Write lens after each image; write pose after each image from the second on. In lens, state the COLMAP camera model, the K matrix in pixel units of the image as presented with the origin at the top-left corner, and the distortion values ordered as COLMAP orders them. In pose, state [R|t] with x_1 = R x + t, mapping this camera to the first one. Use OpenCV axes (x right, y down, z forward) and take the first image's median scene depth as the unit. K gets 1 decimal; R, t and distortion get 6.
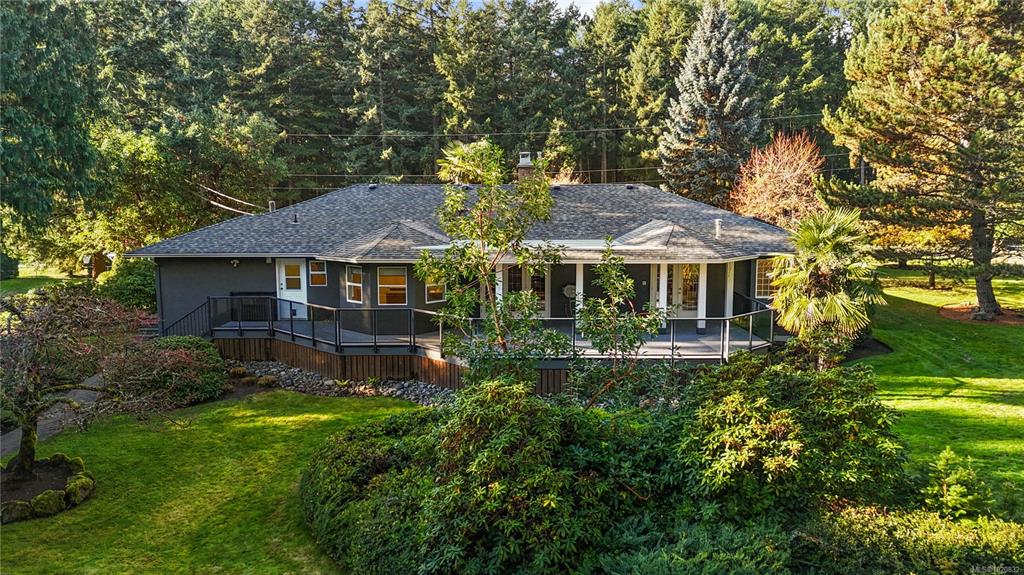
lens RADIAL K [[751.4, 0, 511.3], [0, 751.4, 288.1], [0, 0, 1]] dist [0.087564, -0.114634]
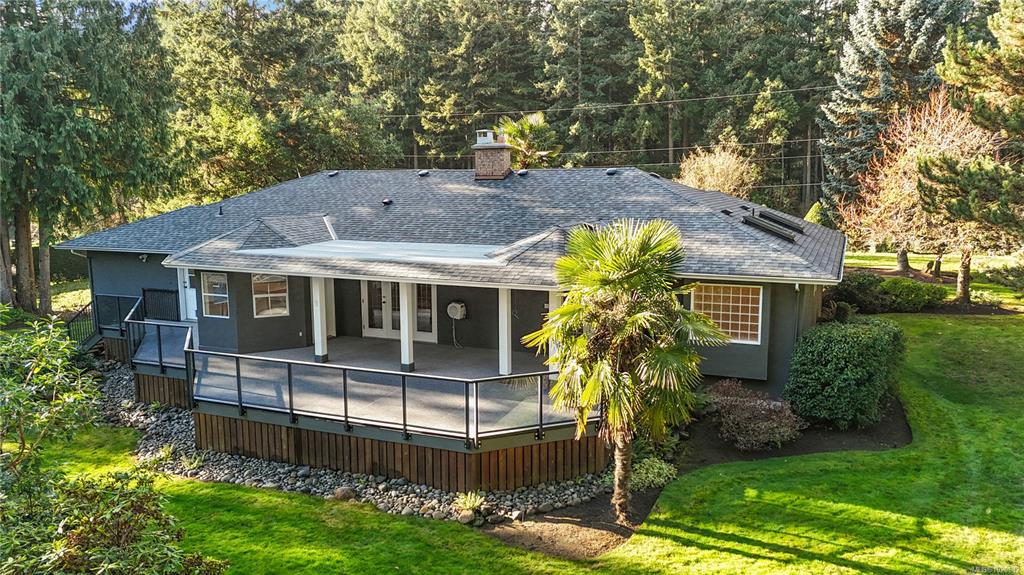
lens RADIAL K [[751.4, 0, 511.3], [0, 751.4, 288.1], [0, 0, 1]] dist [0.087564, -0.114634]
pose [[0.911696, 0.053134, -0.407415, 0.155615], [-0.038470, 0.998286, 0.044107, -0.019202], [0.409060, -0.024538, 0.912177, 0.108776]]
